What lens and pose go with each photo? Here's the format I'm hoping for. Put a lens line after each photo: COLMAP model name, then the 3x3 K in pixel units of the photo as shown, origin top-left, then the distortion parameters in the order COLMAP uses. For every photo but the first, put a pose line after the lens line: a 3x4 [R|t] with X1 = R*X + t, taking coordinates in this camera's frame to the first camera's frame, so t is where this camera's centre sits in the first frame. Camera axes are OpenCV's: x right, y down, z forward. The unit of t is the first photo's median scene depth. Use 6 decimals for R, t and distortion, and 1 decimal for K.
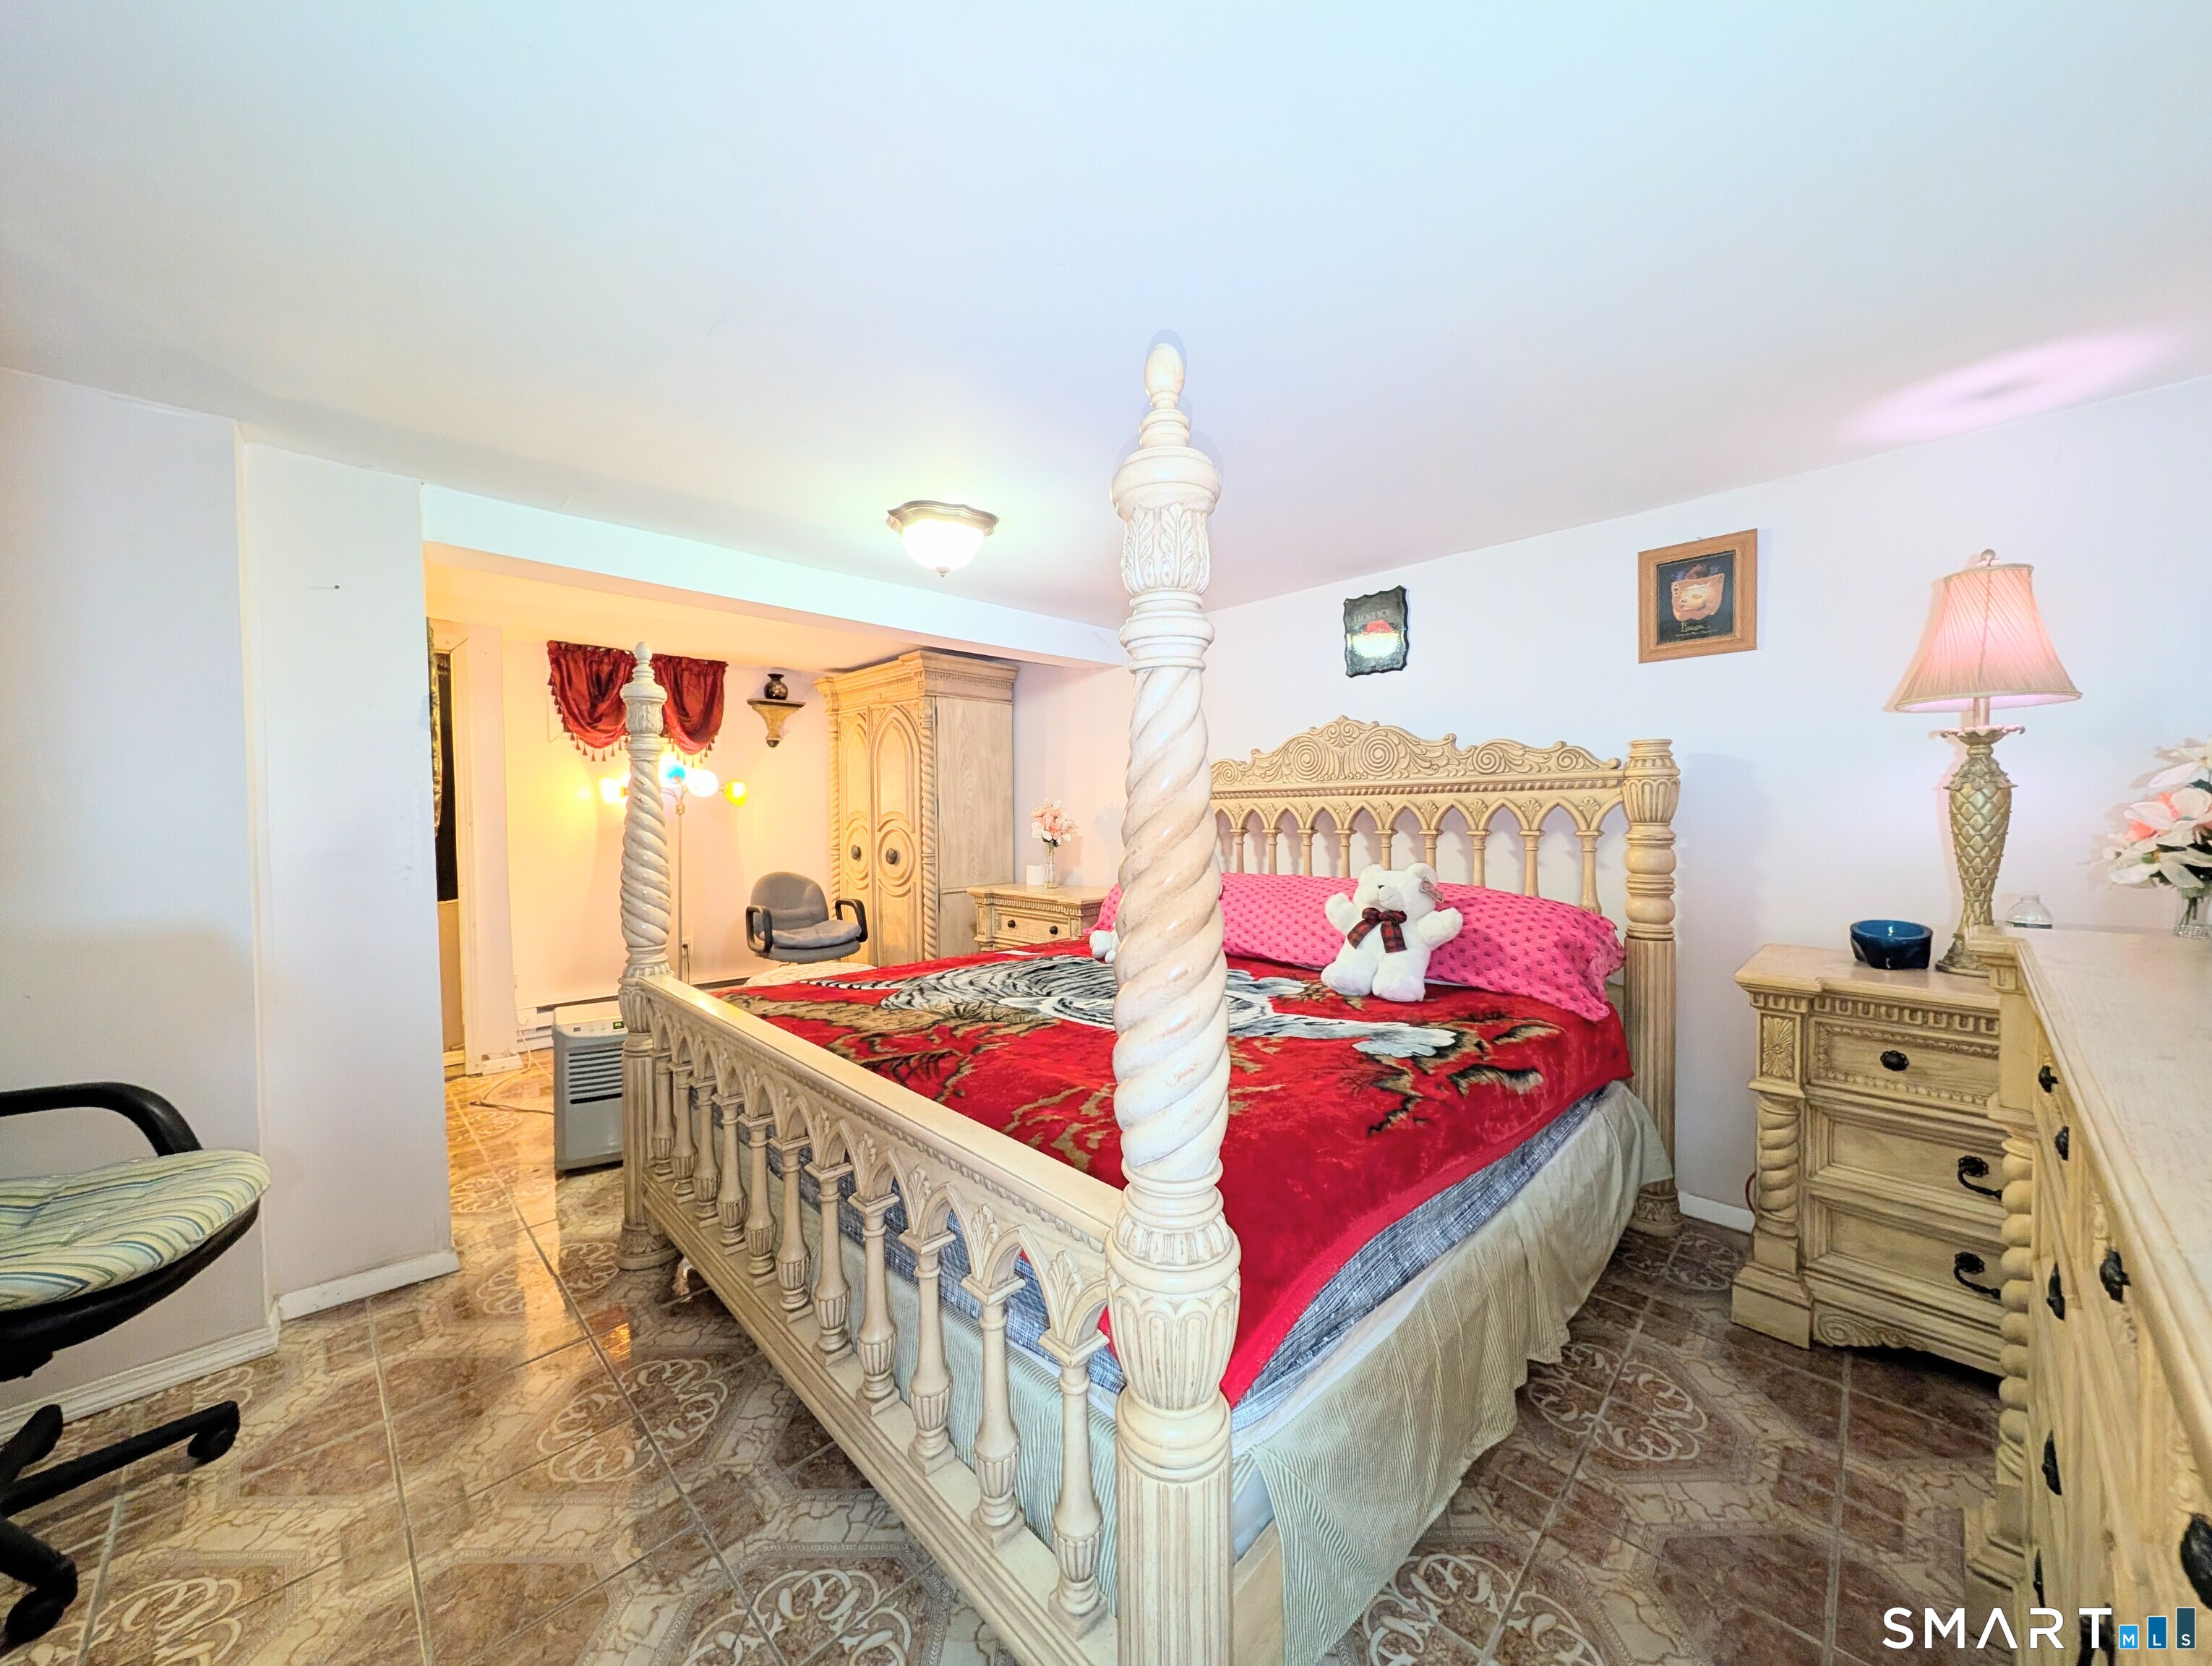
lens RADIAL K [[807.3, 0, 1107.6], [0, 807.3, 825.5], [0, 0, 1]] dist [0.000977, 0.000125]
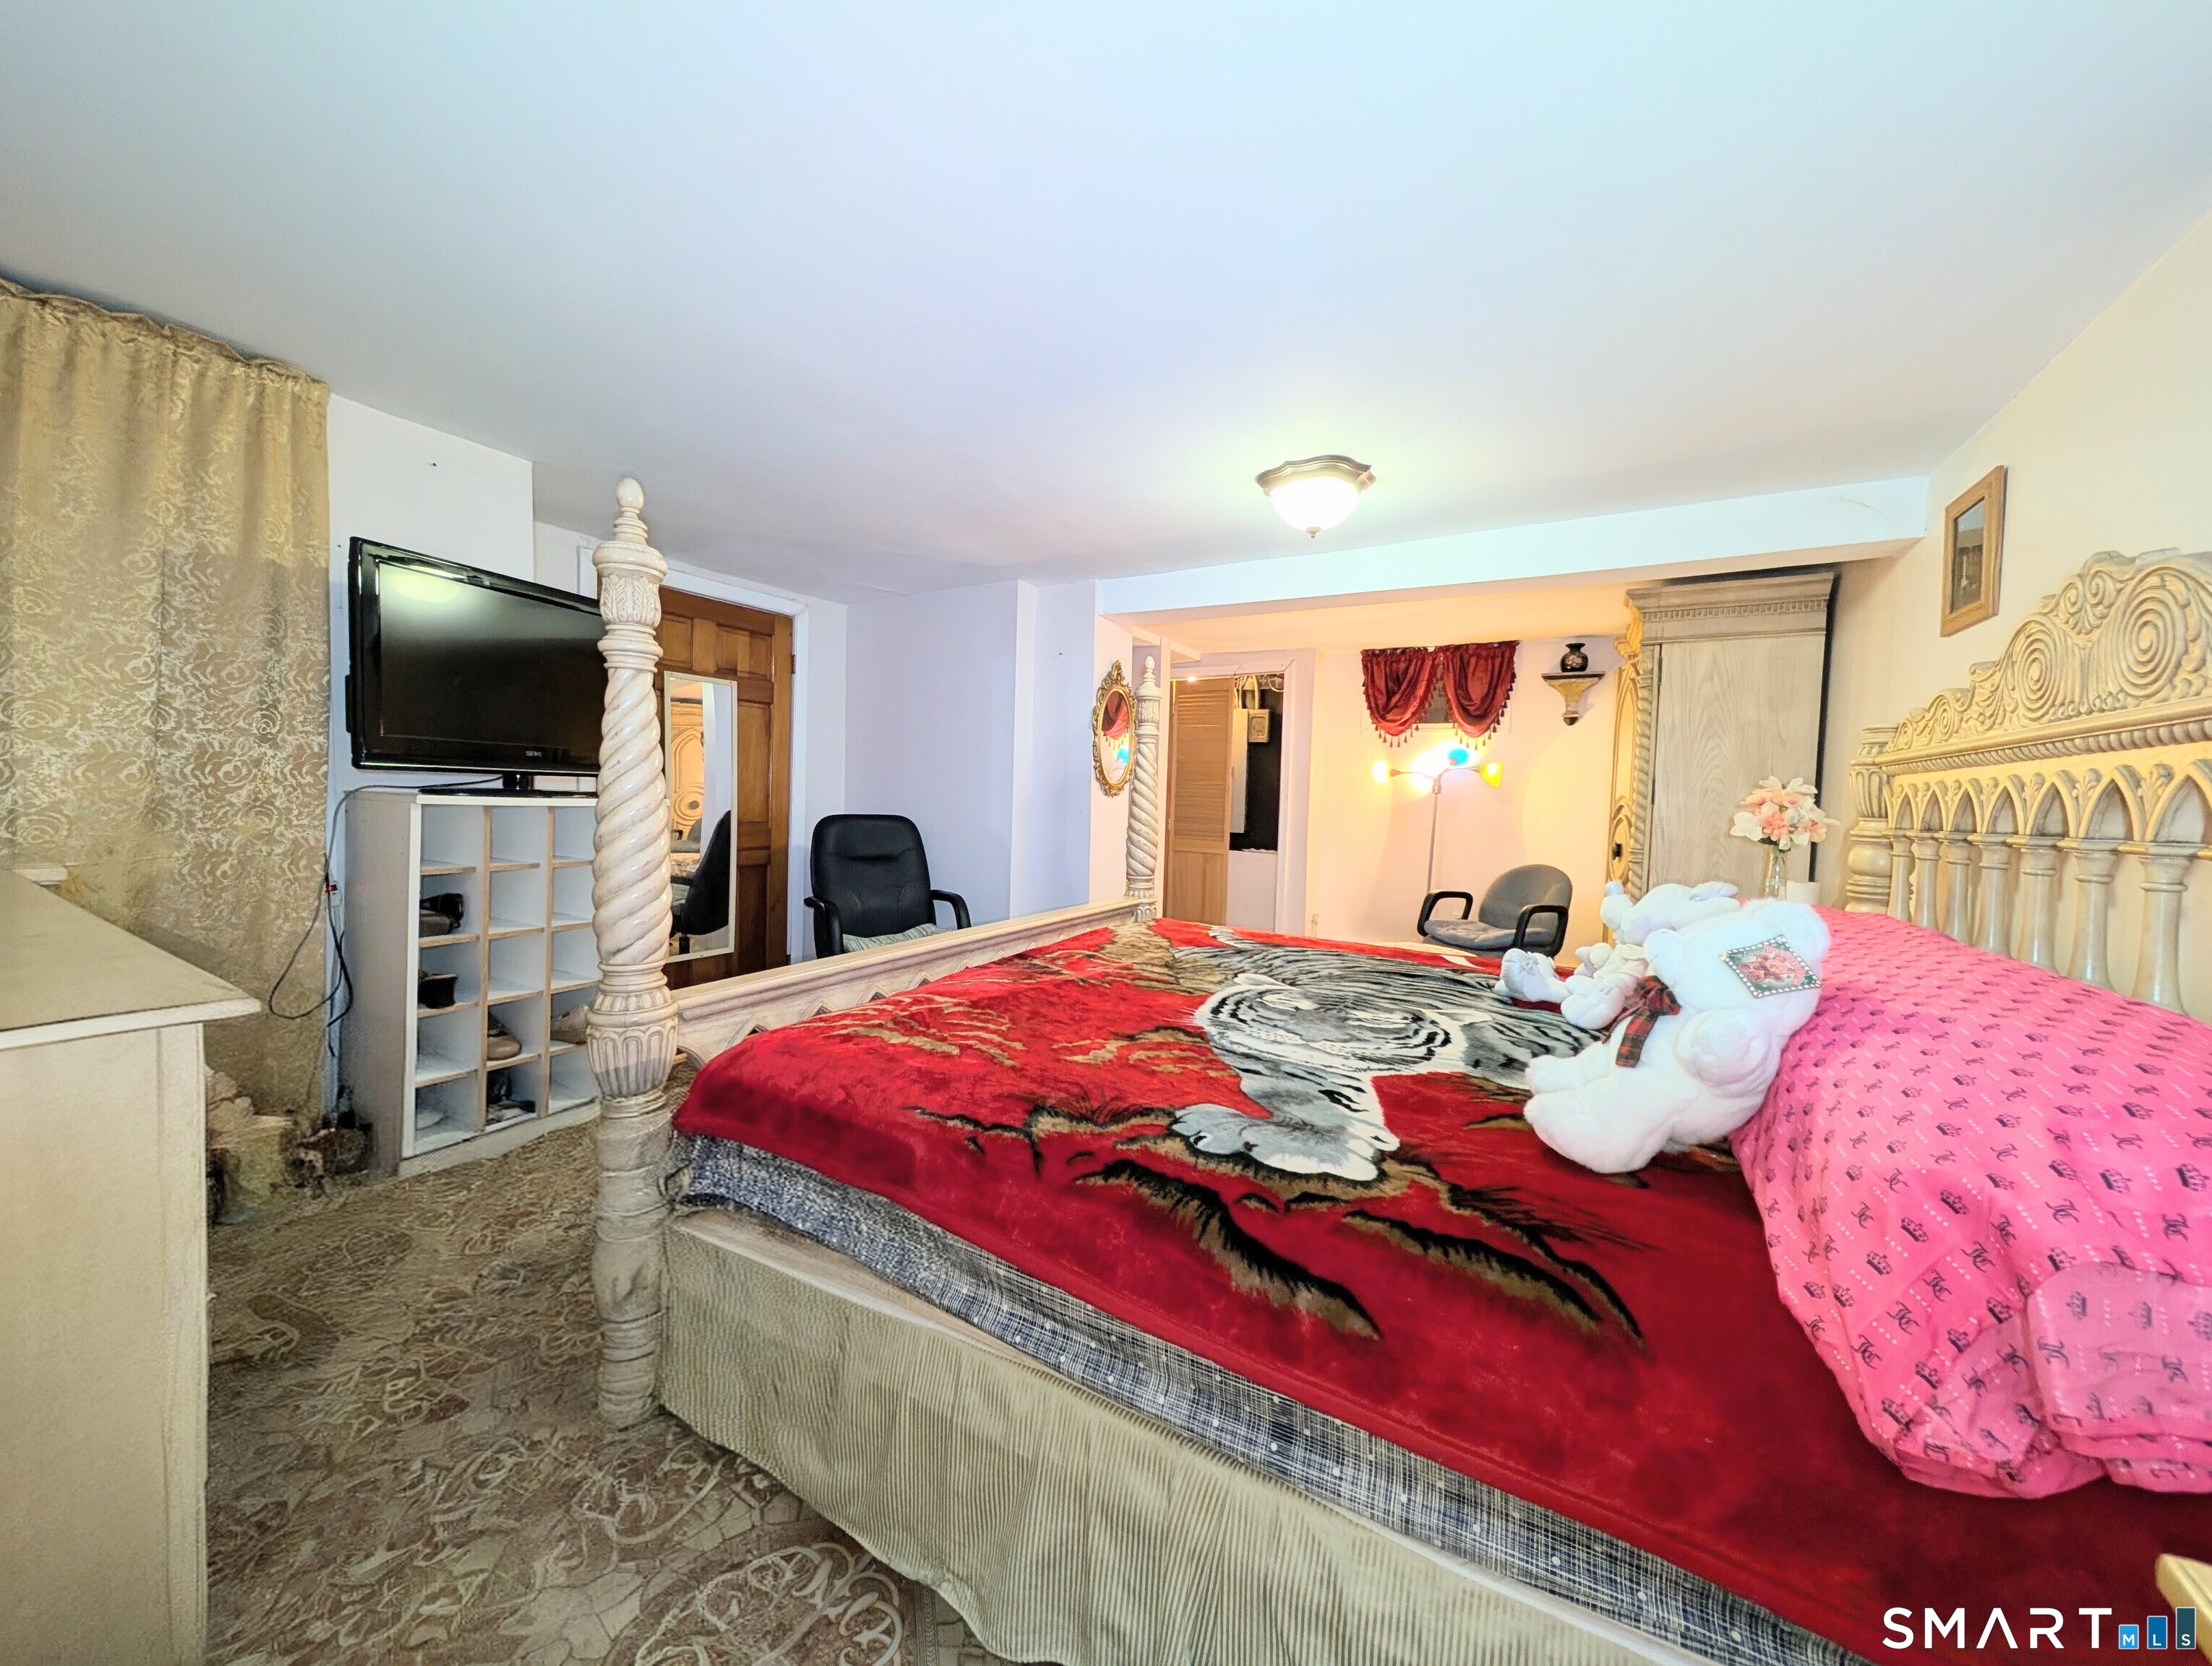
lens RADIAL K [[807.3, 0, 1105.0], [0, 807.3, 827.3], [0, 0, 1]] dist [0.000977, 0.000125]
pose [[0.262625, 0.055555, -0.963297, 0.395495], [-0.047098, 0.997889, 0.044710, 0.002995], [0.963748, 0.033627, 0.264687, 0.303452]]
